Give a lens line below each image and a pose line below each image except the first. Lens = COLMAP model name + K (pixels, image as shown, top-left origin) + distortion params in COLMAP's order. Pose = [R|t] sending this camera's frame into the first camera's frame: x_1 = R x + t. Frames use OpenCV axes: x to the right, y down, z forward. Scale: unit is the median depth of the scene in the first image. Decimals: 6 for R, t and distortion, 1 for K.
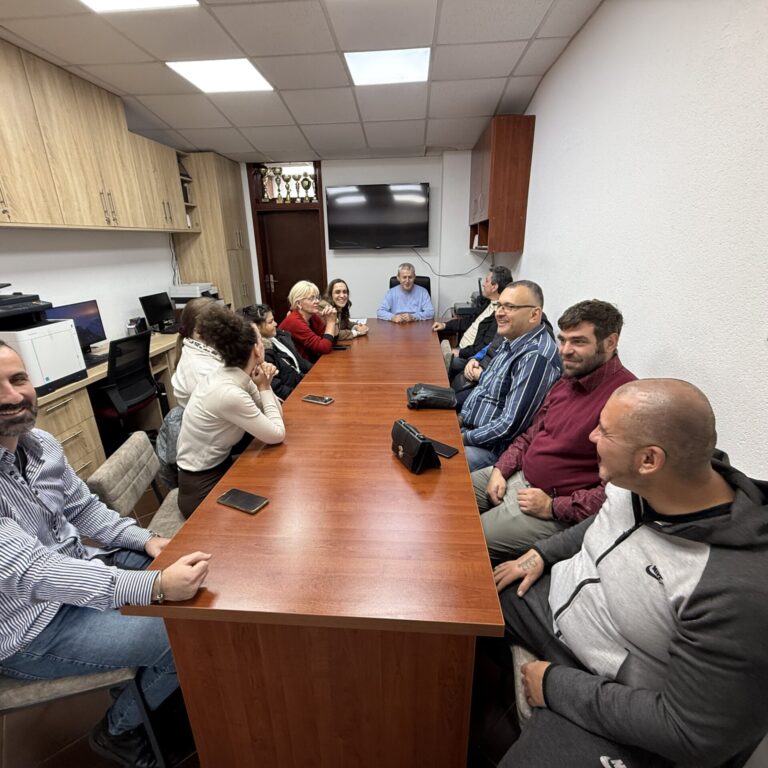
lens RADIAL K [[405.9, 0, 381.8], [0, 405.9, 384.4], [0, 0, 1]] dist [0.003045, -0.001695]
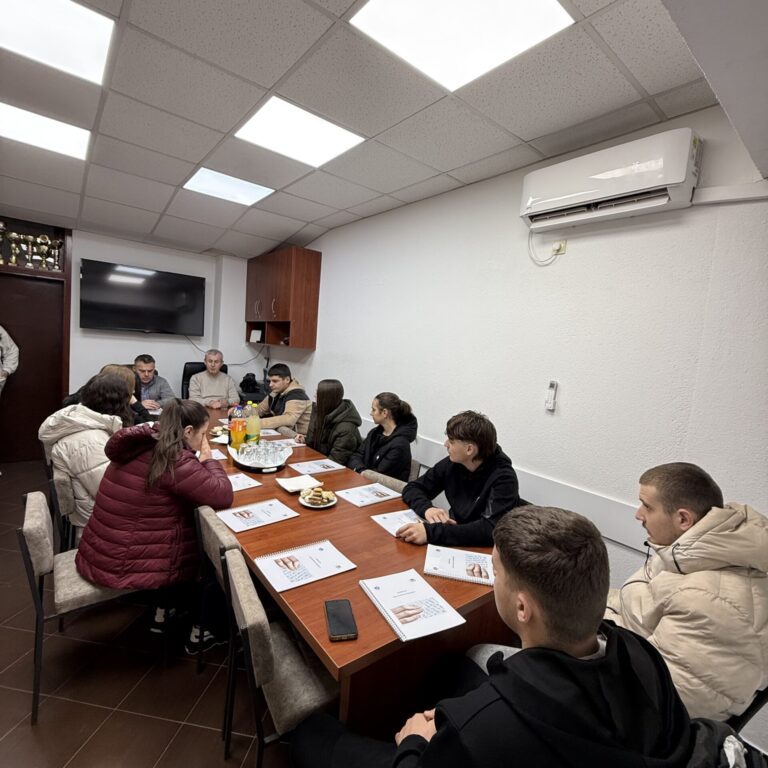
lens RADIAL K [[405.9, 0, 381.8], [0, 405.9, 384.4], [0, 0, 1]] dist [0.003045, -0.001695]
pose [[0.730213, 0.013878, 0.683078, -0.367480], [0.133652, 0.977576, -0.162736, 0.005499], [-0.670019, 0.210127, 0.711984, 0.007843]]
